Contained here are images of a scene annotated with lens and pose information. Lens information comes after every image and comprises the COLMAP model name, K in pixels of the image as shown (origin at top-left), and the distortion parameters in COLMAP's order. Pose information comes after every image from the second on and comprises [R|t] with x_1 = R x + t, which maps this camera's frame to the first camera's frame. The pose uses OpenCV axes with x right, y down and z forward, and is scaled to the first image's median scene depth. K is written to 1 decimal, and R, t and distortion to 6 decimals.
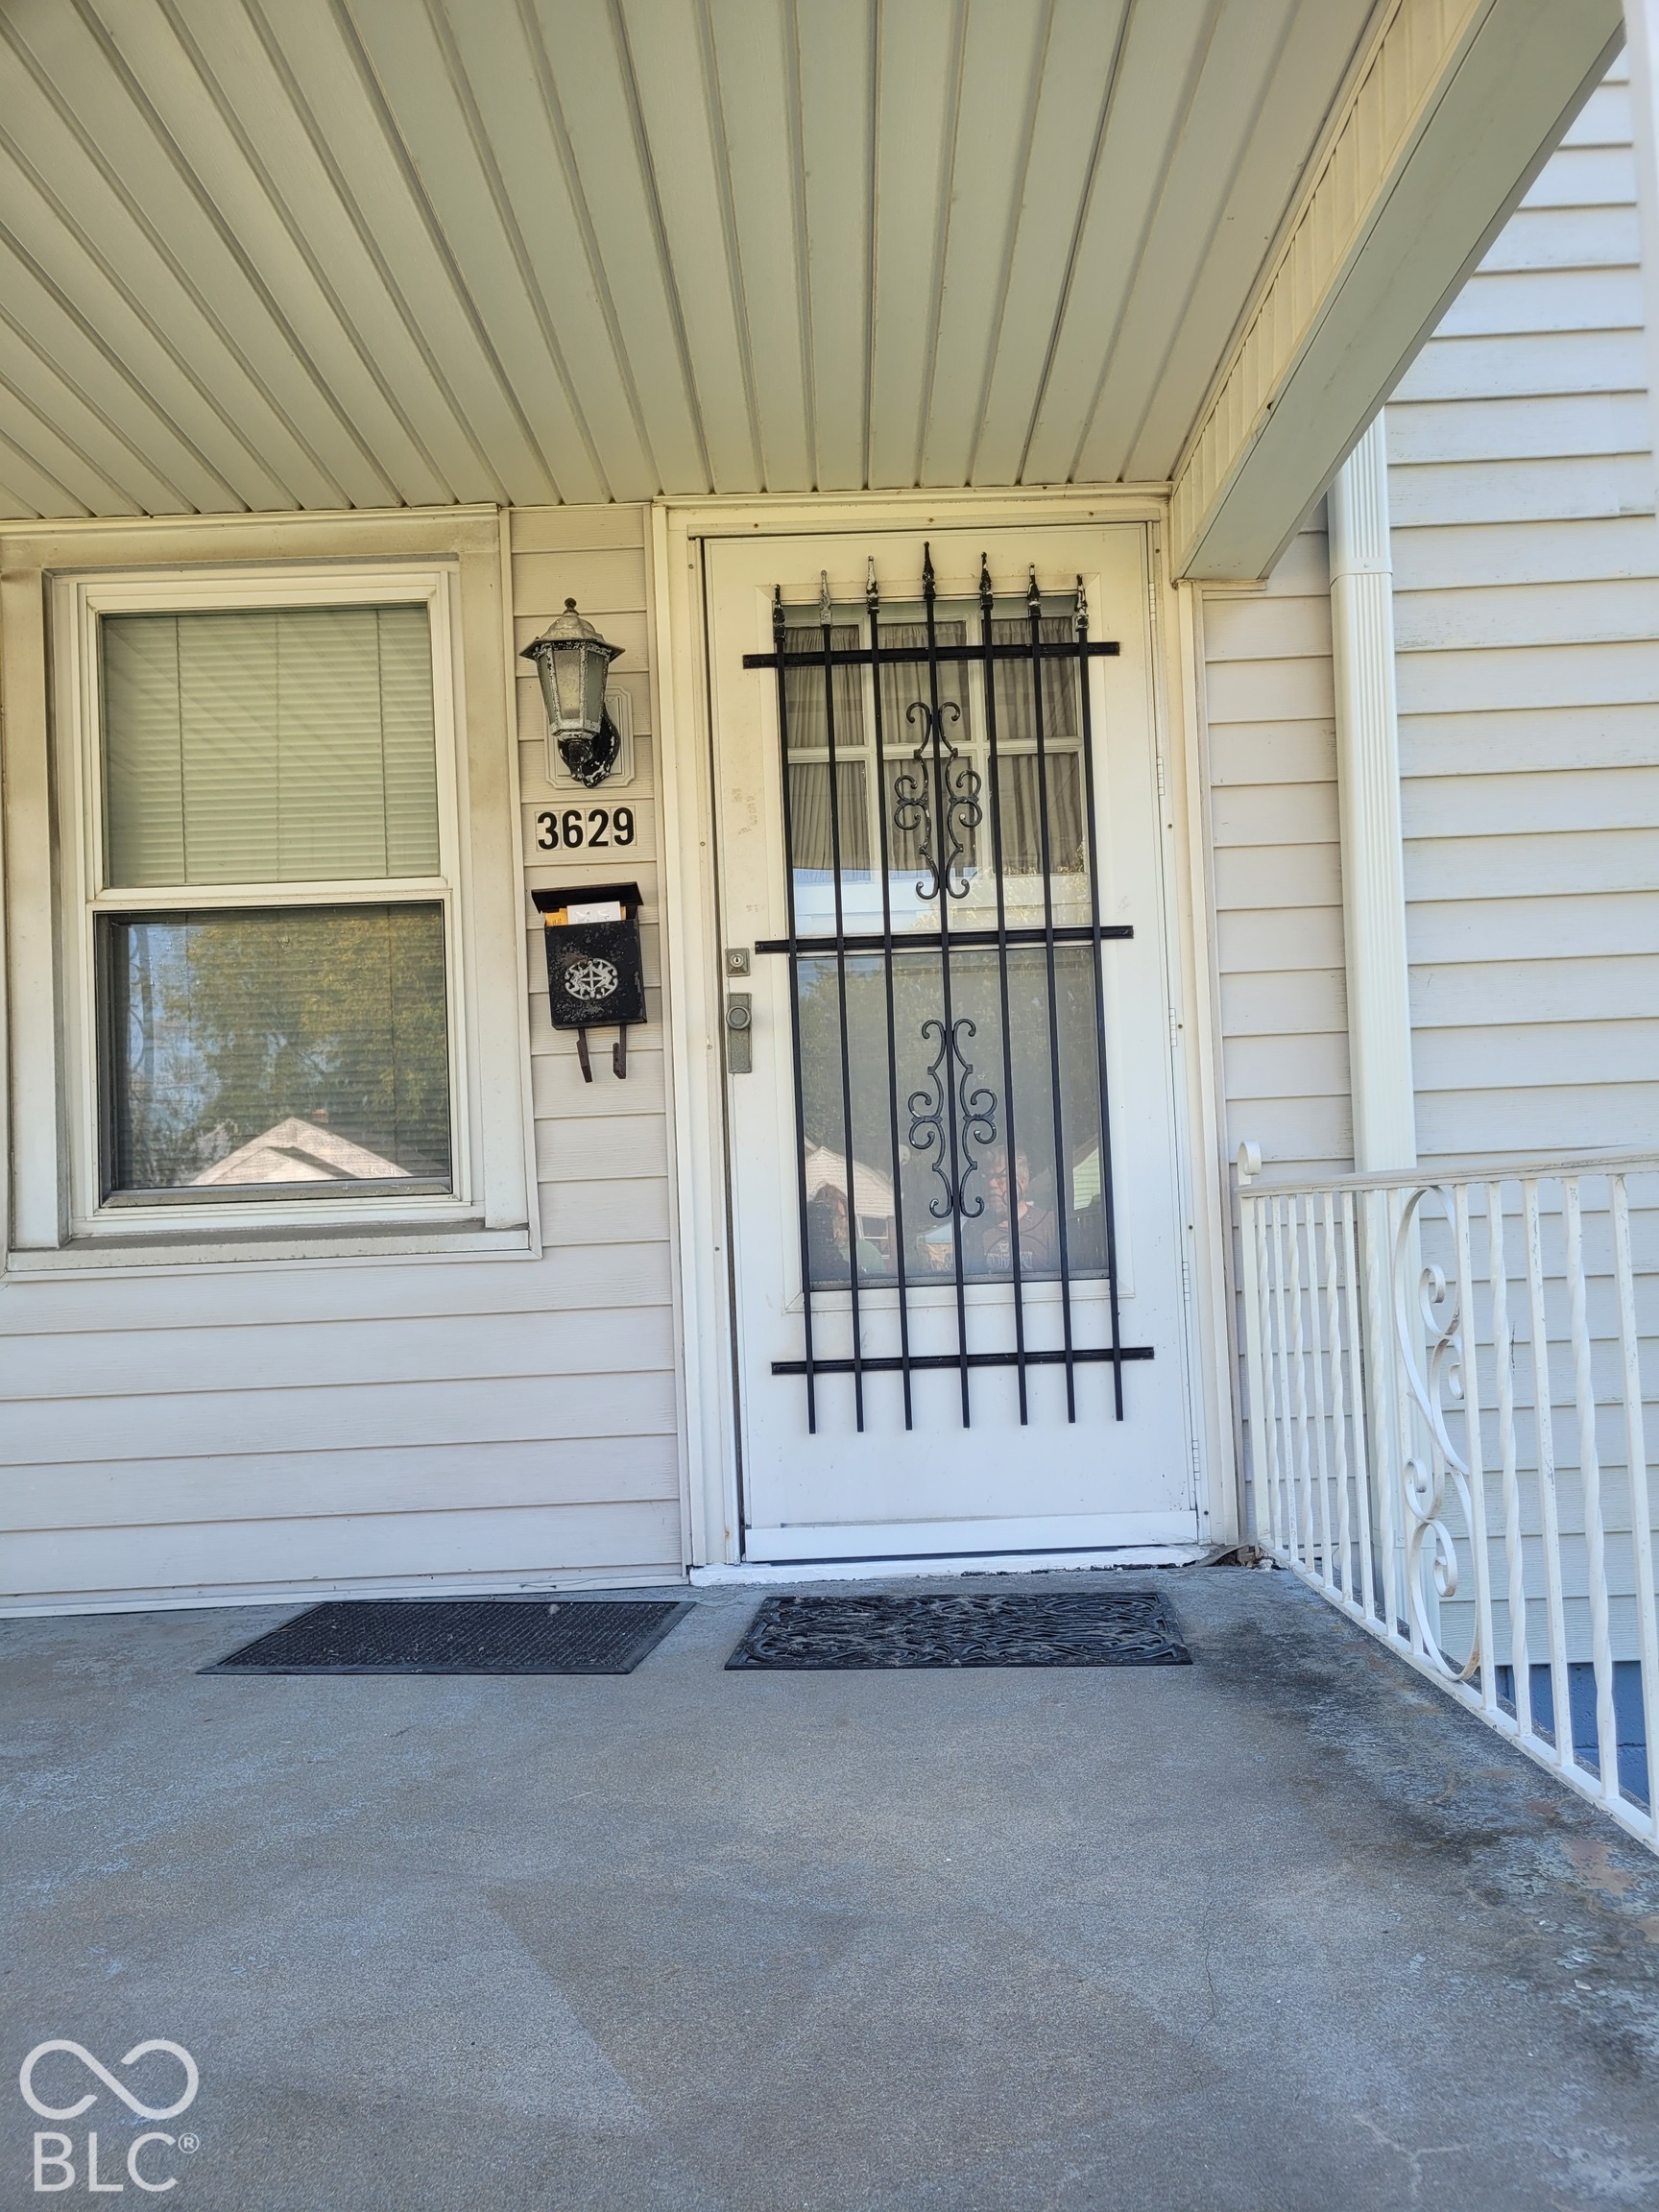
lens RADIAL K [[1670.9, 0, 835.9], [0, 1670.9, 1115.4], [0, 0, 1]] dist [0.065532, 0.000654]
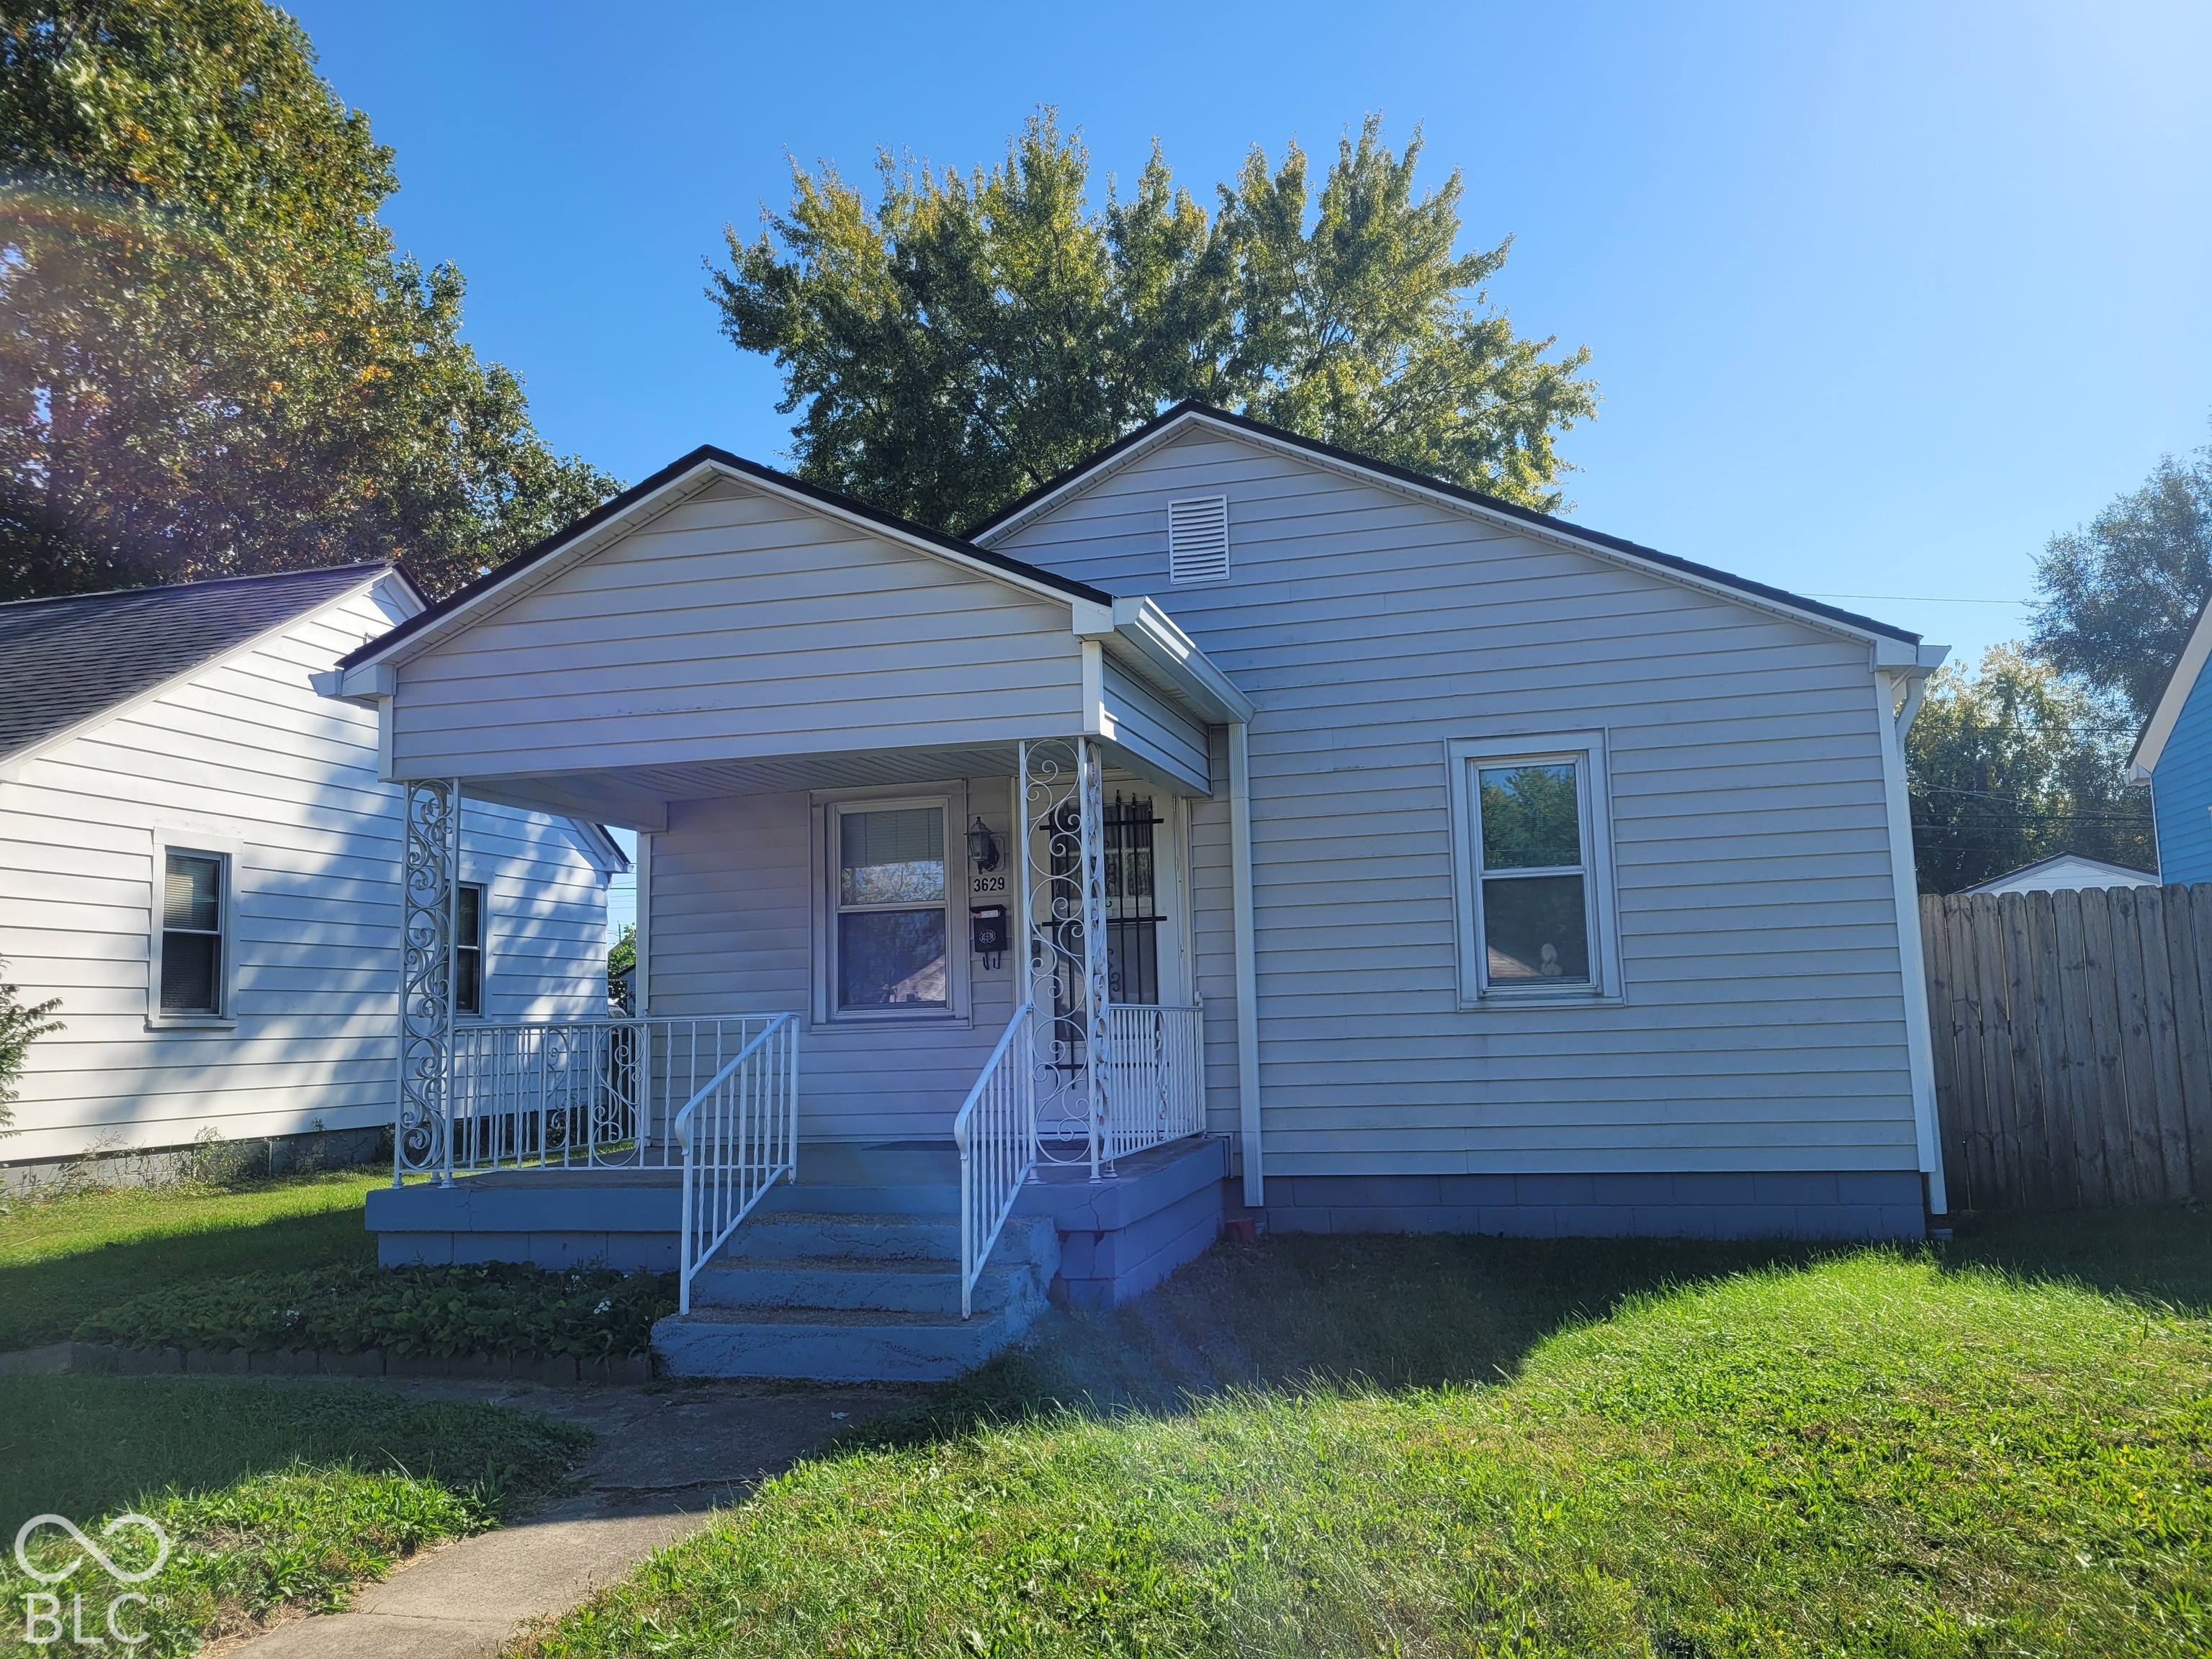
lens RADIAL K [[1670.9, 0, 1108.1], [0, 1670.9, 819.0], [0, 0, 1]] dist [0.065532, 0.000654]
pose [[0.969380, -0.021774, -0.244600, 0.796266], [0.005193, 0.997656, -0.068233, -0.083718], [0.245512, 0.064873, 0.967220, -1.857241]]
